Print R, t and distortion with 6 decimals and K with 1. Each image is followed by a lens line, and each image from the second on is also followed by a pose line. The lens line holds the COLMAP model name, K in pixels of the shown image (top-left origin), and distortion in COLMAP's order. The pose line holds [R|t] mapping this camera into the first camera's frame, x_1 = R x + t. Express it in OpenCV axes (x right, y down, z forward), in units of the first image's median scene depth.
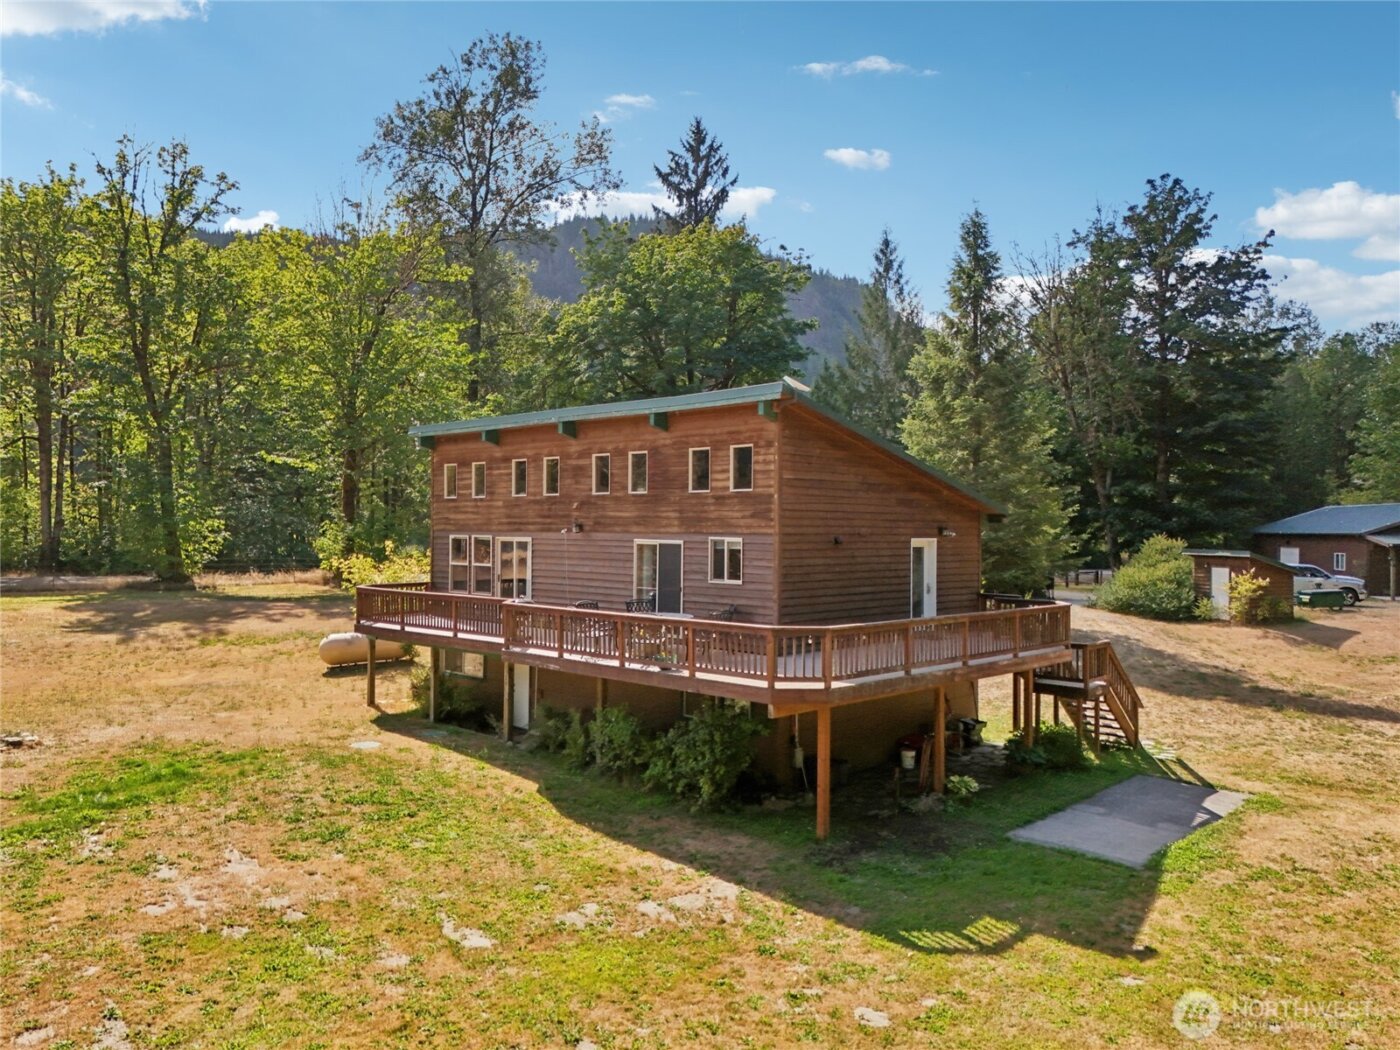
lens RADIAL K [[1034.4, 0, 719.6], [0, 1034.4, 526.4], [0, 0, 1]] dist [0.063983, -0.051281]
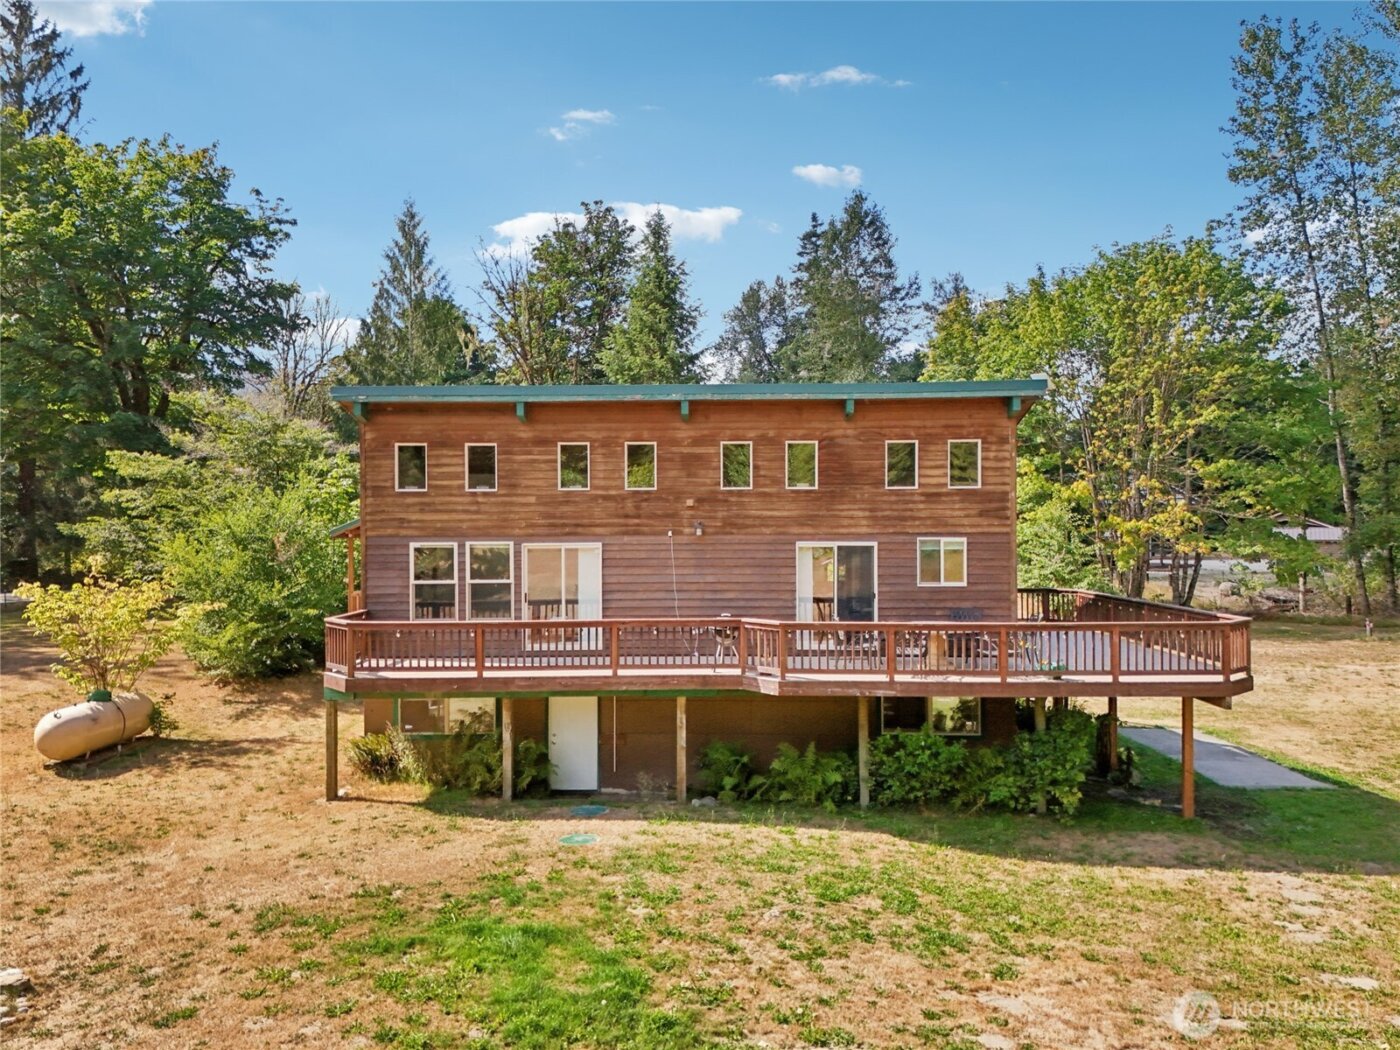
lens RADIAL K [[1034.4, 0, 719.6], [0, 1034.4, 526.4], [0, 0, 1]] dist [0.063983, -0.051281]
pose [[0.734483, -0.010577, 0.678545, -0.816862], [0.009767, 0.999940, 0.005014, -0.006297], [-0.678557, 0.002944, 0.734542, 0.455047]]
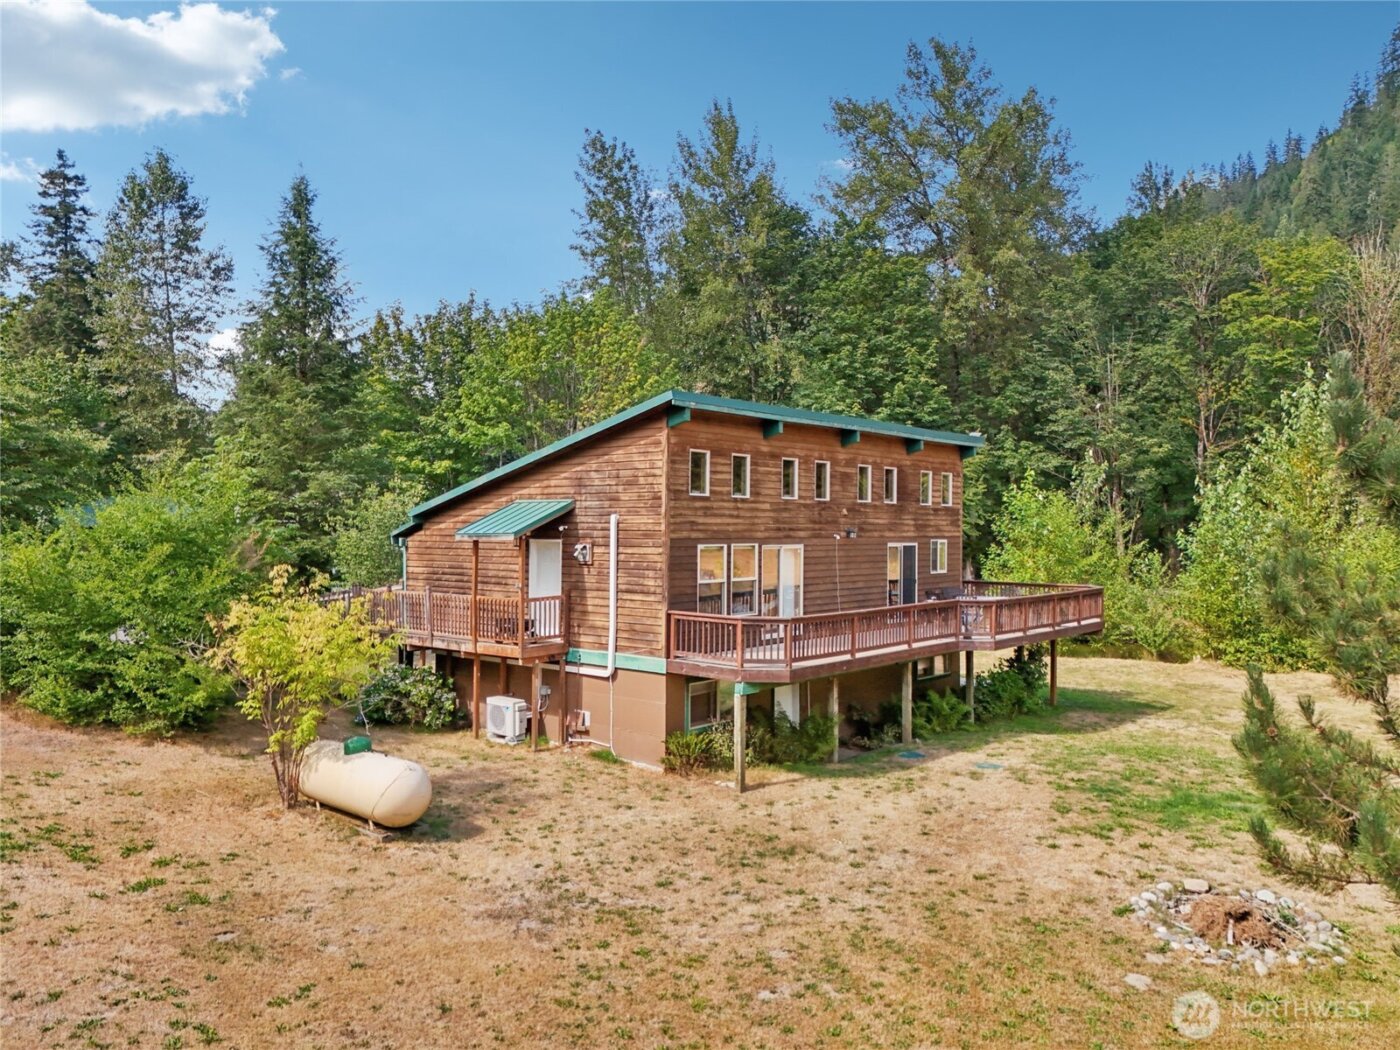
lens RADIAL K [[1016.5, 0, 700.0], [0, 1016.5, 525.0], [0, 0, 1]] dist [0.063284, -0.042103]
pose [[-0.057338, -0.005671, 0.998339, -1.369698], [-0.006455, 0.999965, 0.005310, -0.013908], [-0.998334, -0.006140, -0.057373, 1.441862]]
